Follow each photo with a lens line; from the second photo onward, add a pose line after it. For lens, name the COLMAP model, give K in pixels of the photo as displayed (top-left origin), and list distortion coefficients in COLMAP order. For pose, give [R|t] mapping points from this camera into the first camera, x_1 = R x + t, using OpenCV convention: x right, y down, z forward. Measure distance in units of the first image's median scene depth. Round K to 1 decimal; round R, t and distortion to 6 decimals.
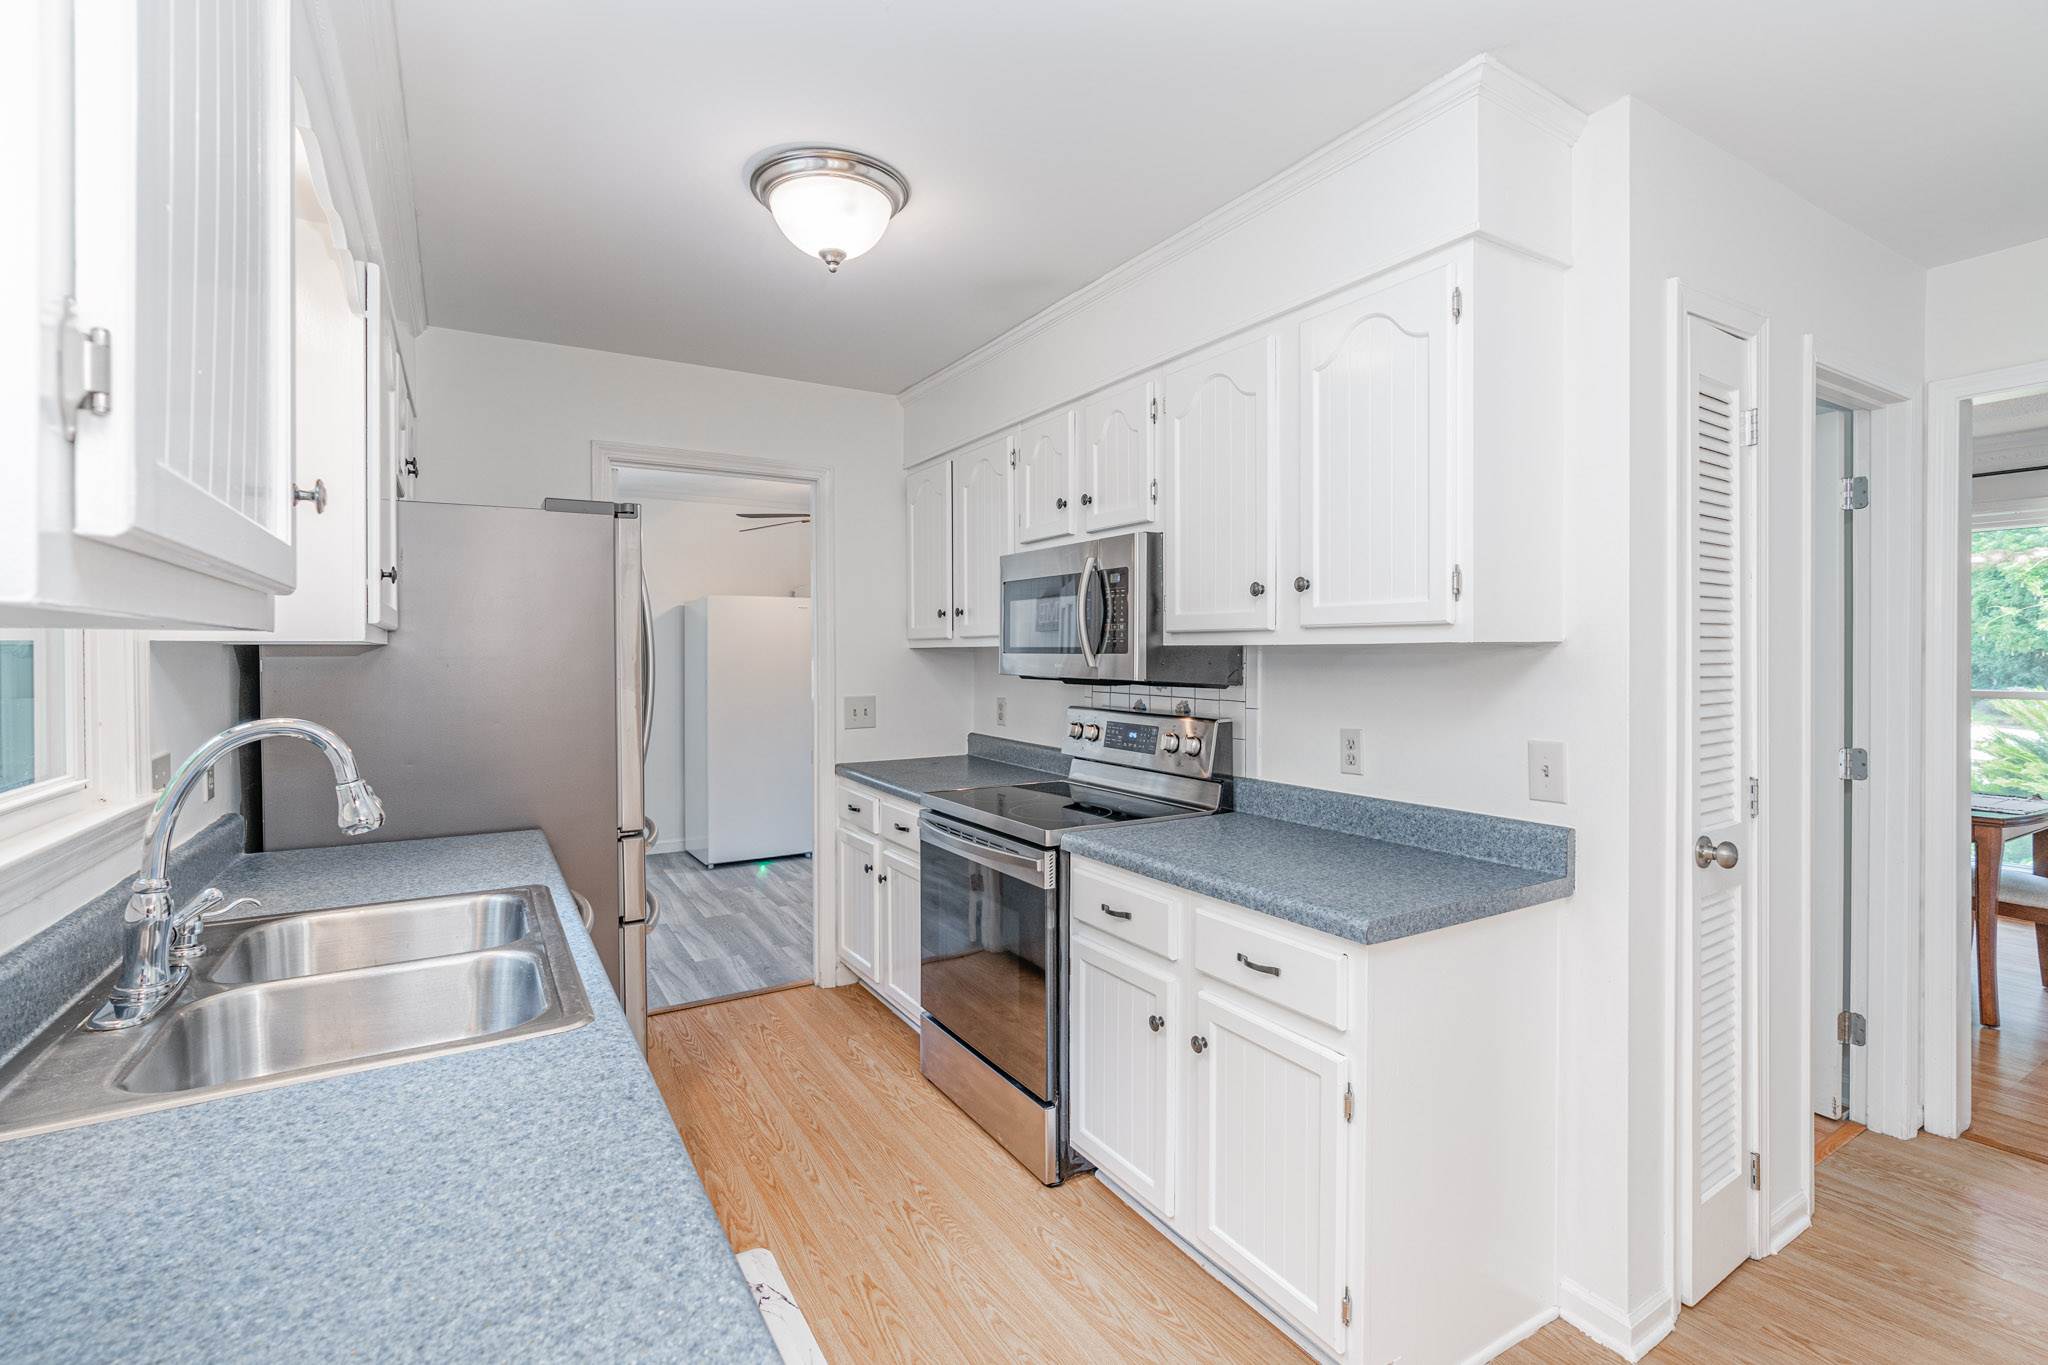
lens RADIAL K [[923.1, 0, 1021.6], [0, 923.1, 666.8], [0, 0, 1]] dist [-0.002339, -0.000014]
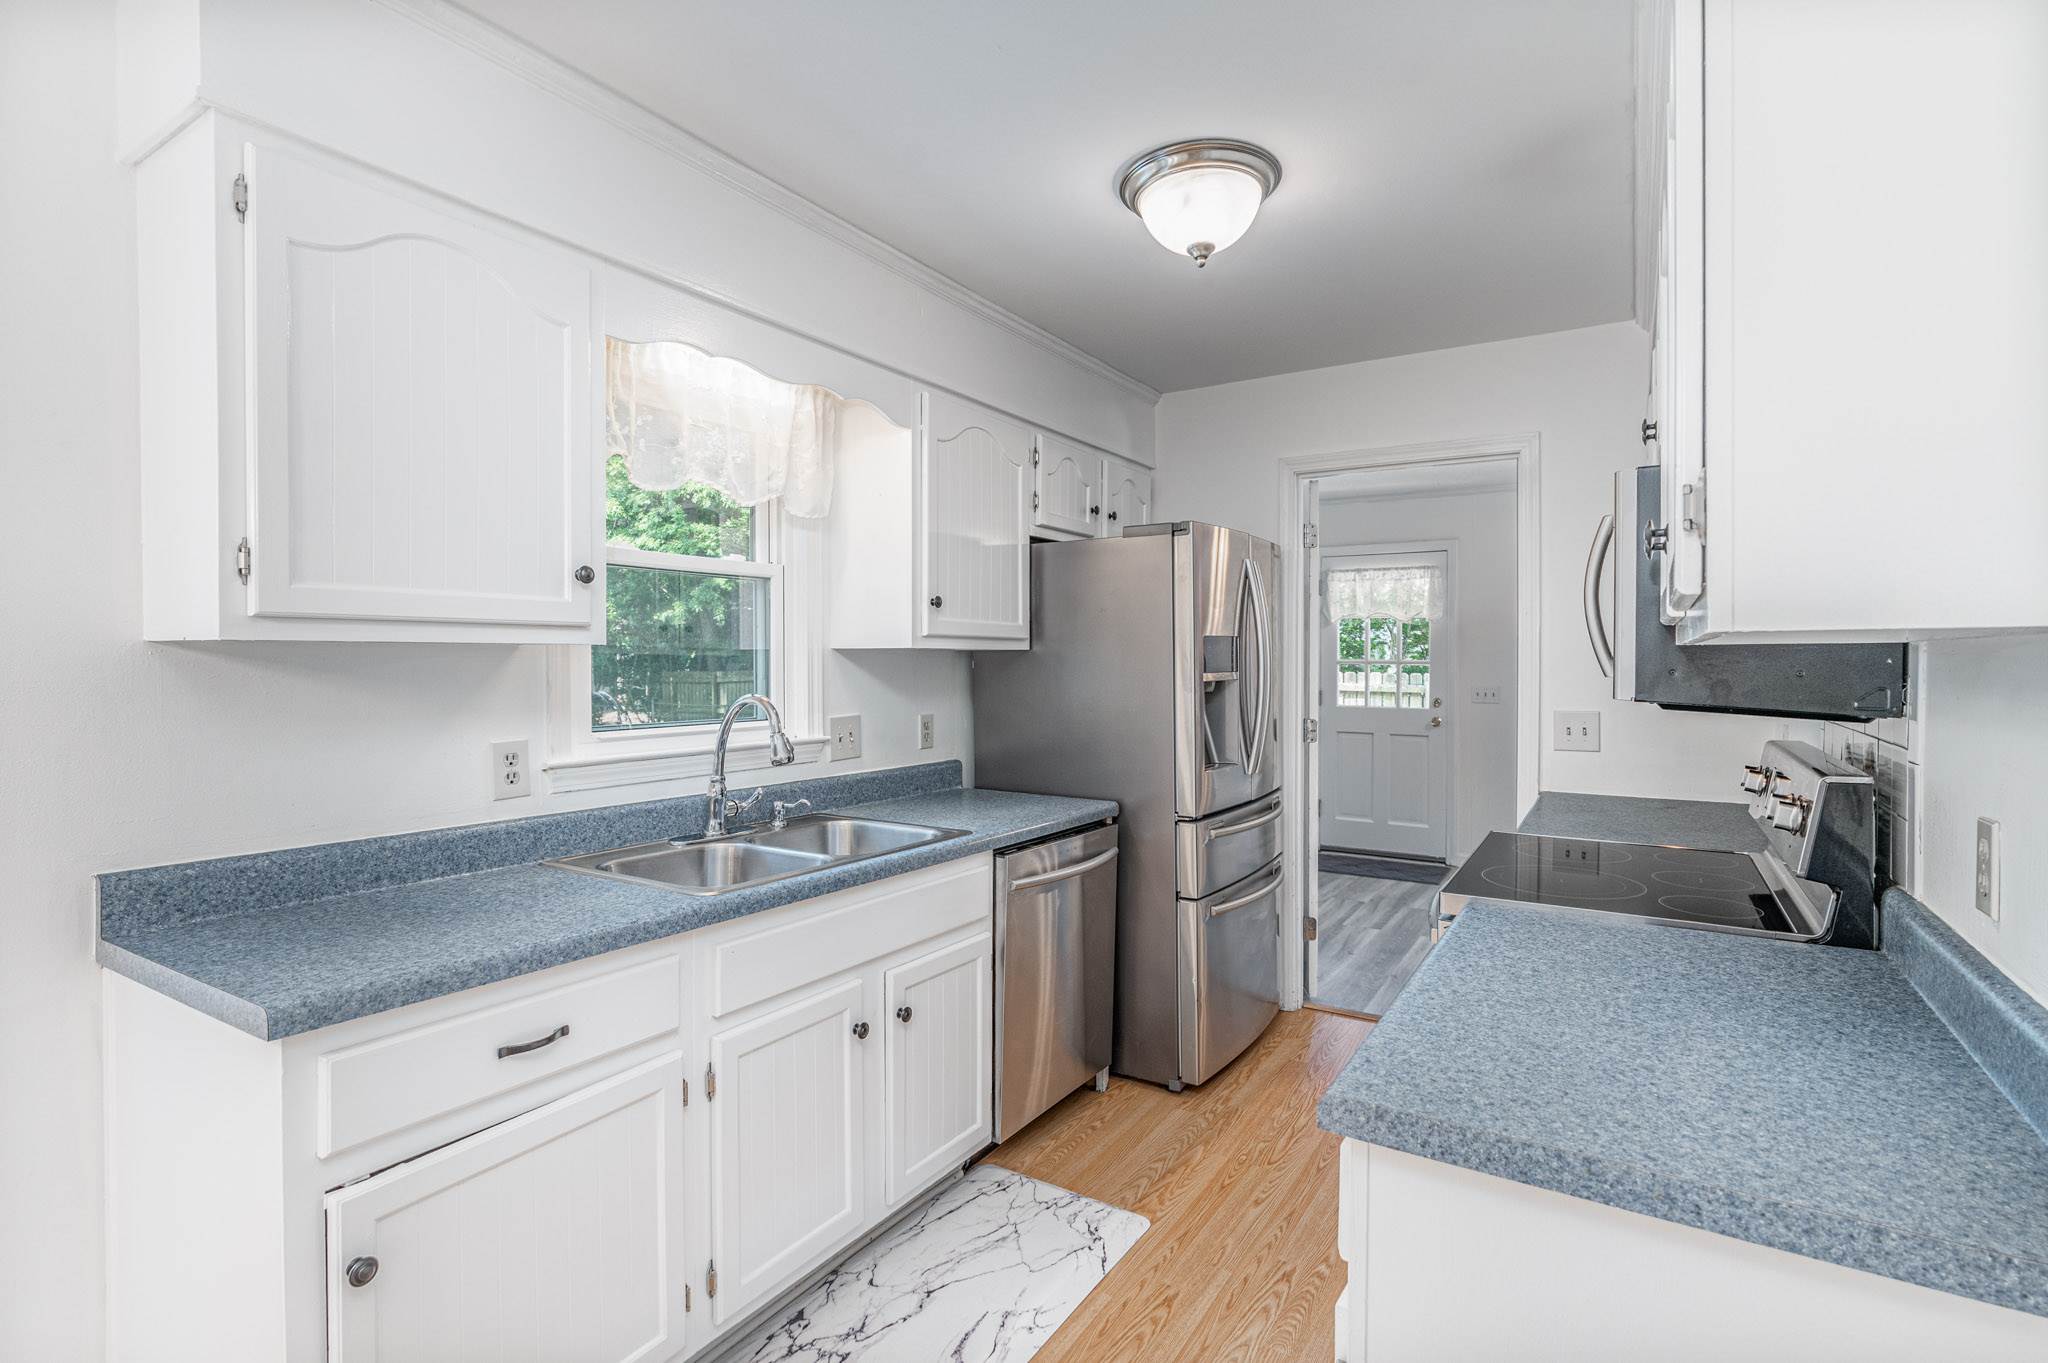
lens RADIAL K [[947.3, 0, 1064.2], [0, 947.3, 679.3], [0, 0, 1]] dist [-0.001131, 0.000258]
pose [[0.466003, 0.017939, -0.884601, 0.503516], [-0.011818, 0.999831, 0.014050, -0.002775], [0.884704, 0.003907, 0.466136, 0.327921]]
